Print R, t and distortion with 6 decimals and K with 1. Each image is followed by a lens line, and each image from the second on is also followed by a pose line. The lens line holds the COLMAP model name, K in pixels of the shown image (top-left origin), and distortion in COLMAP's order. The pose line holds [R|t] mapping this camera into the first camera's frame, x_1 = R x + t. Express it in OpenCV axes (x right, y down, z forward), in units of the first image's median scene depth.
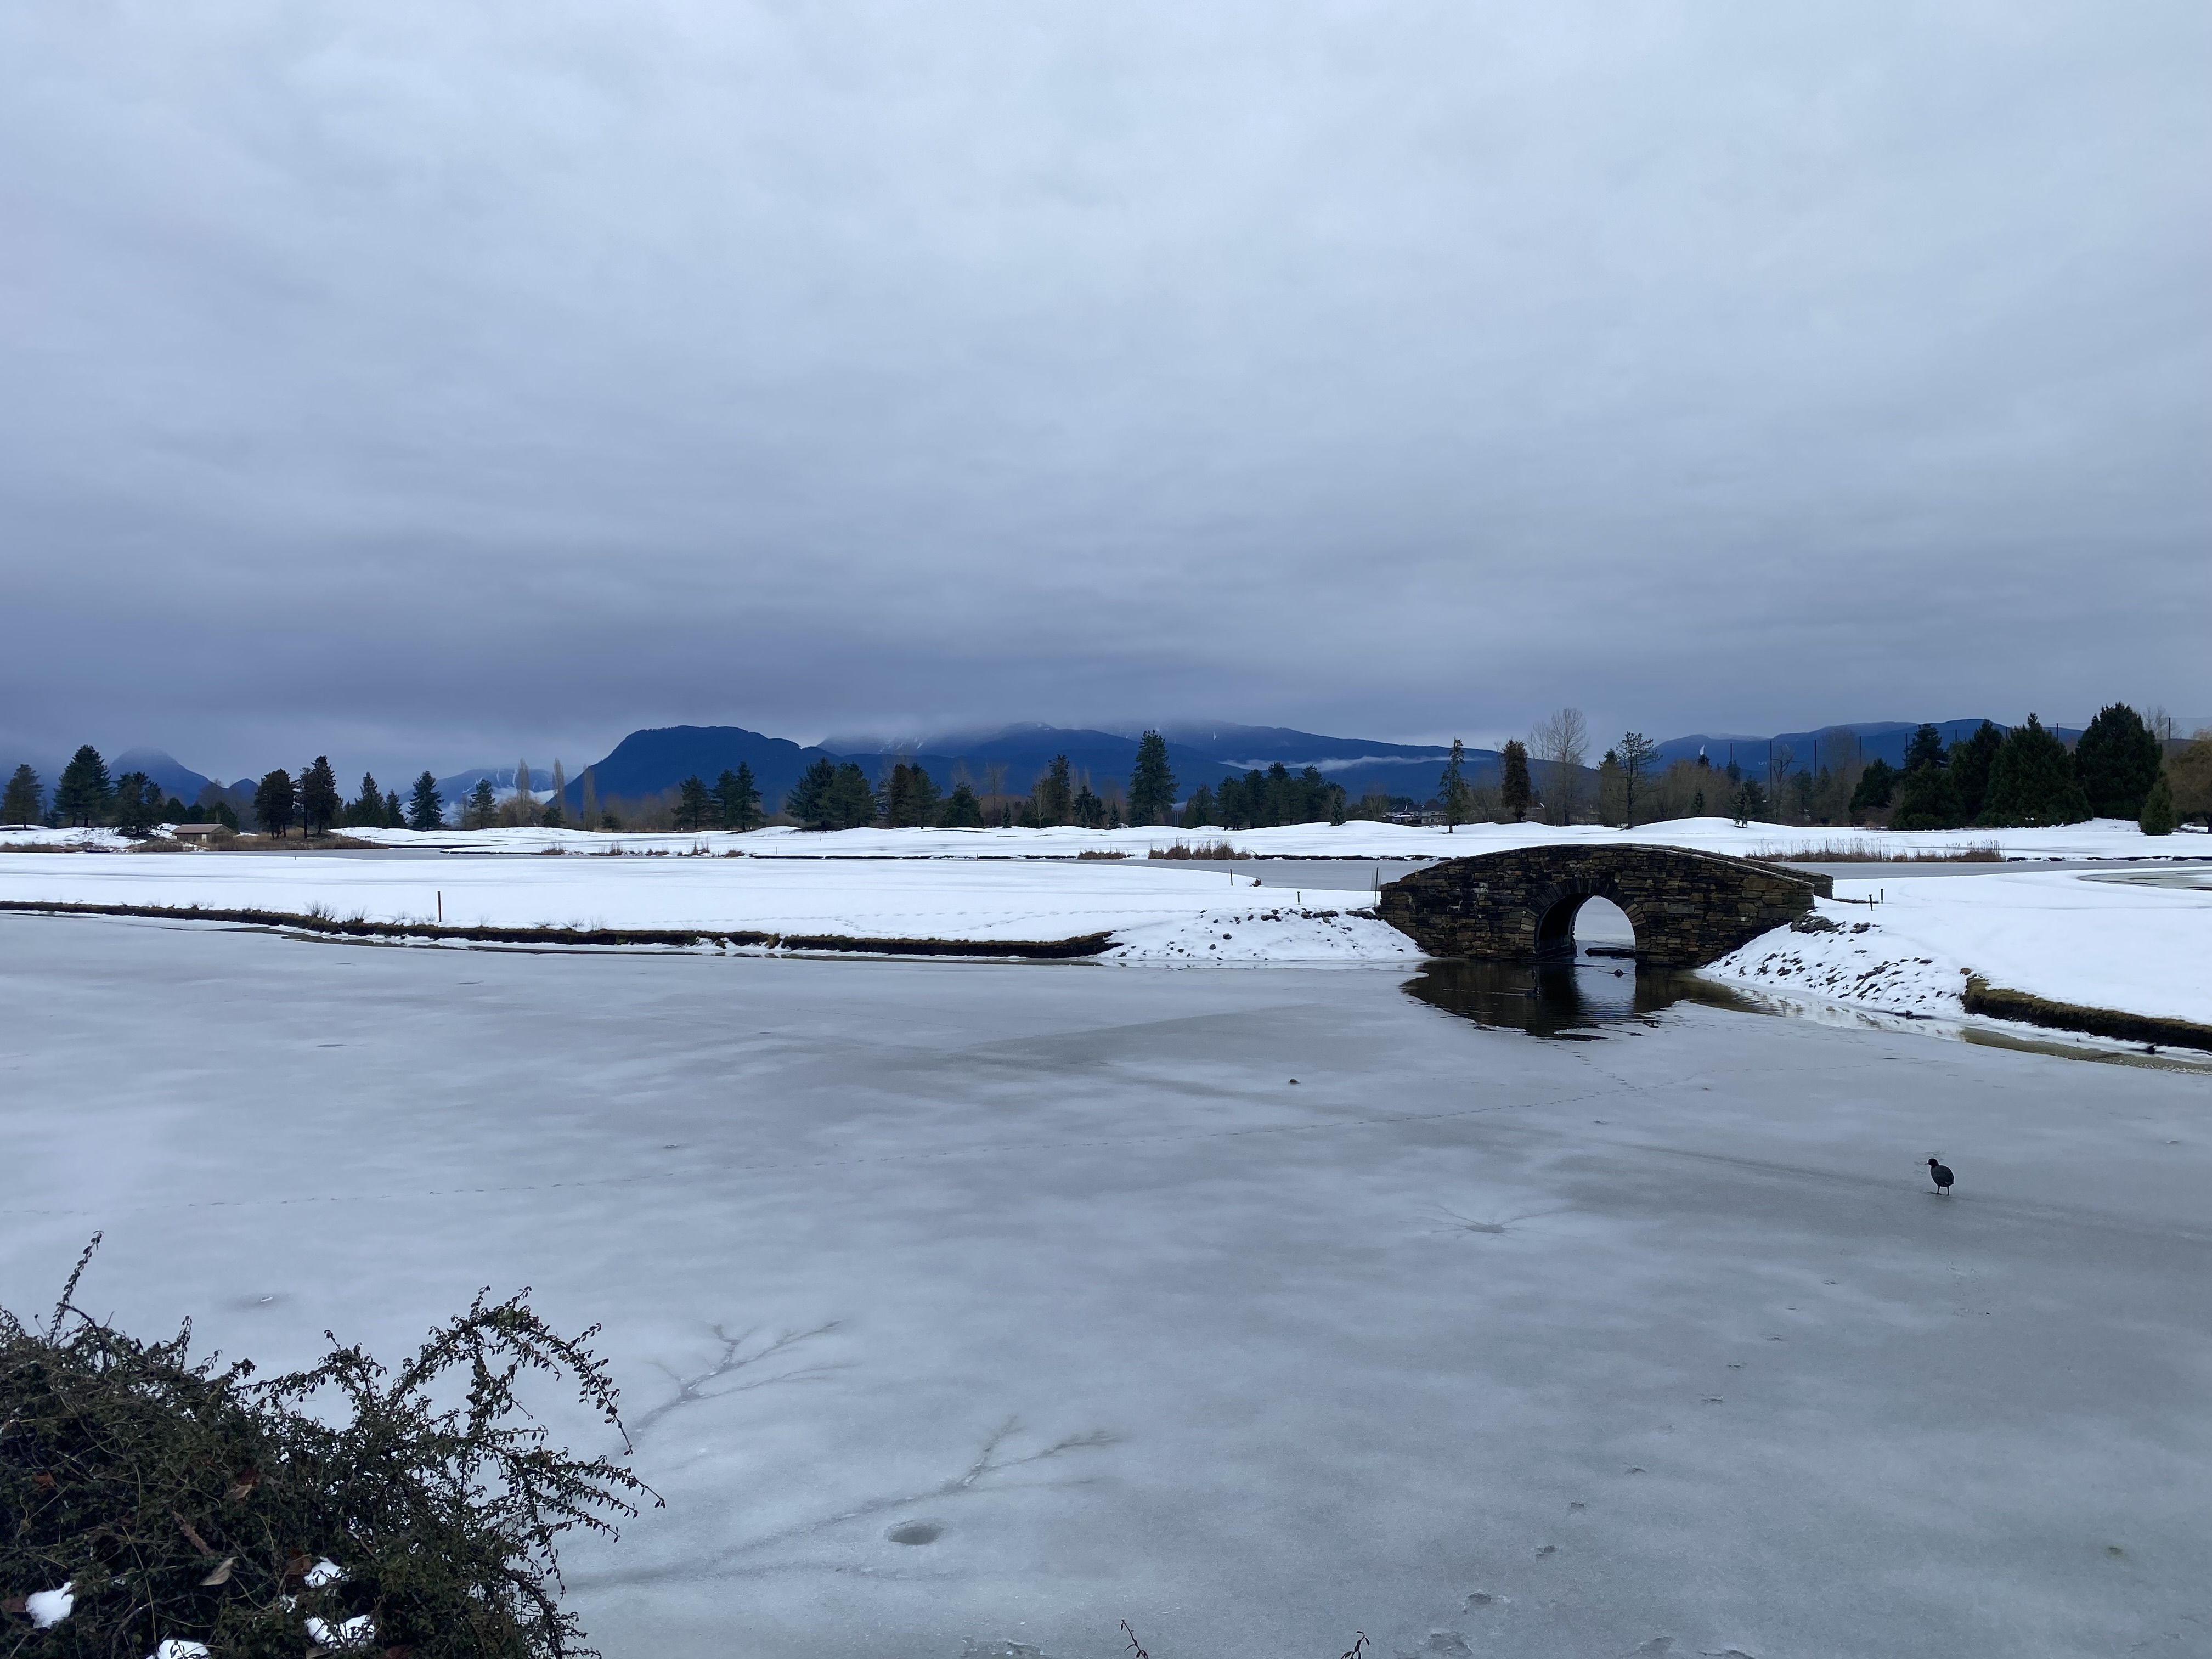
lens RADIAL K [[1713.8, 0, 1086.2], [0, 1713.8, 813.6], [0, 0, 1]] dist [0.148042, -0.334486]
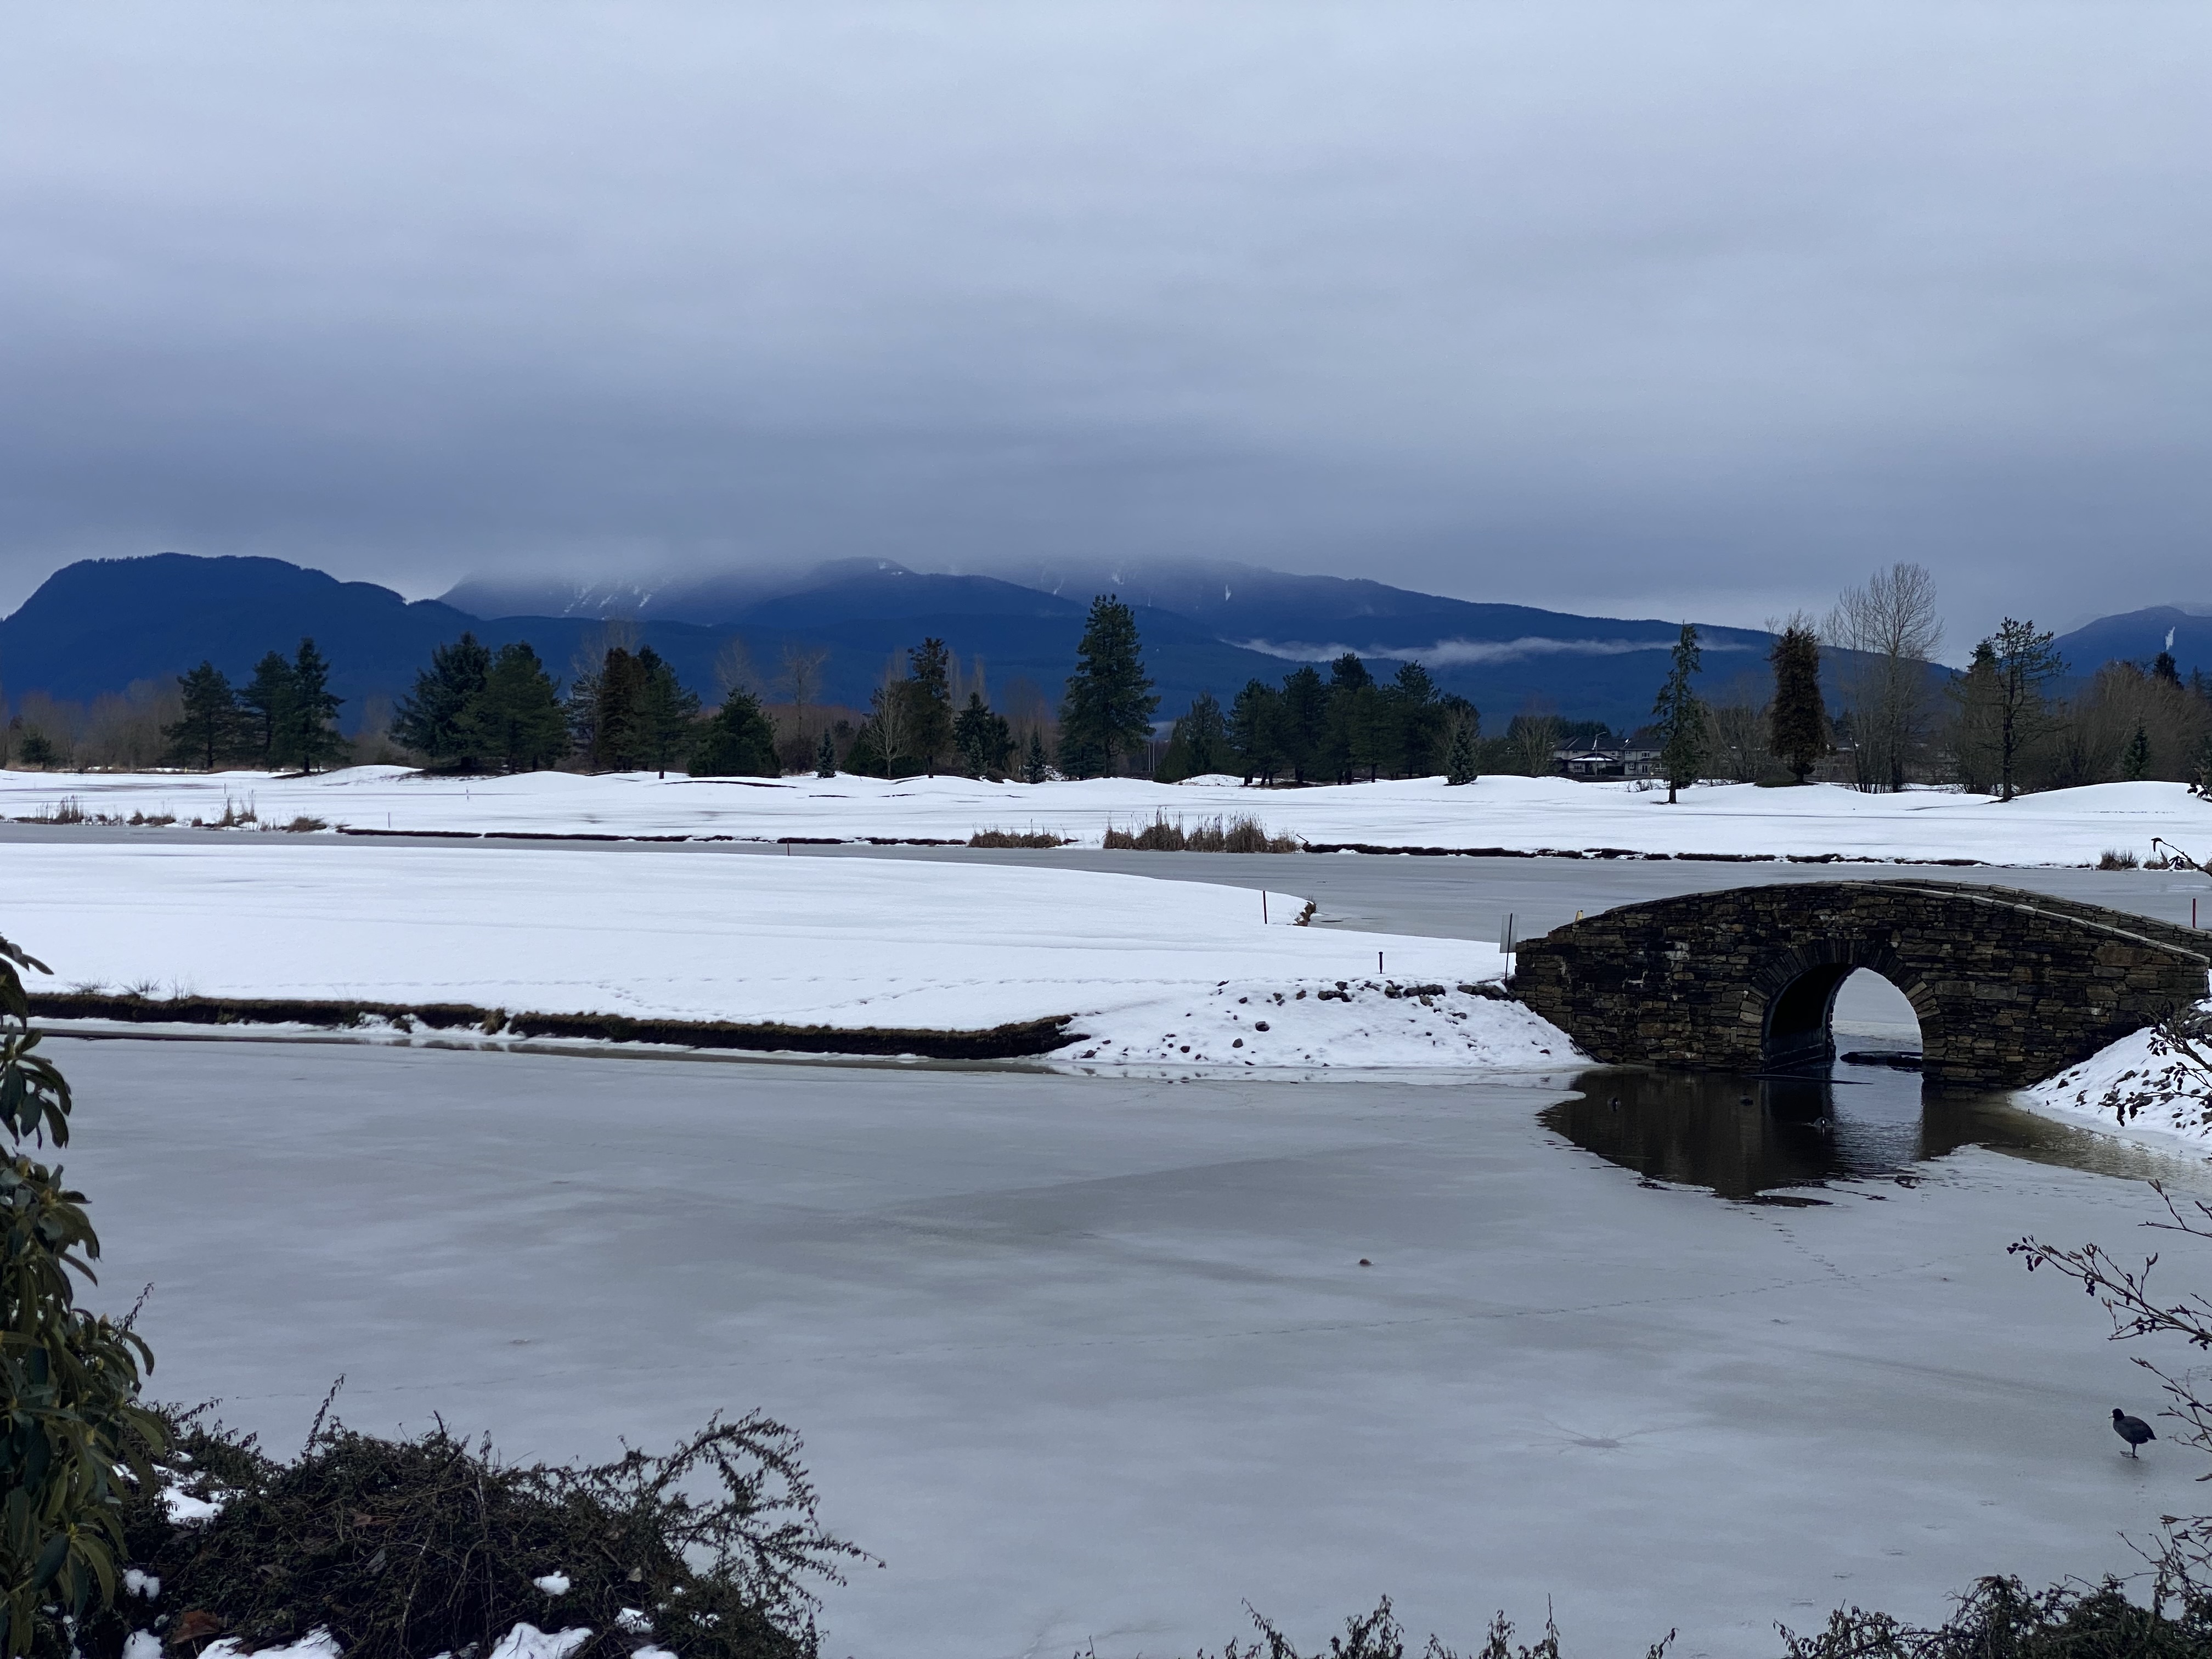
lens RADIAL K [[3395.0, 0, 1103.7], [0, 3395.0, 807.4], [0, 0, 1]] dist [0.151833, 0.185553]
pose [[0.999101, 0.014782, 0.039731, -0.020599], [-0.015581, 0.999681, 0.019884, -0.026259], [-0.039424, -0.020486, 0.999013, -0.178101]]
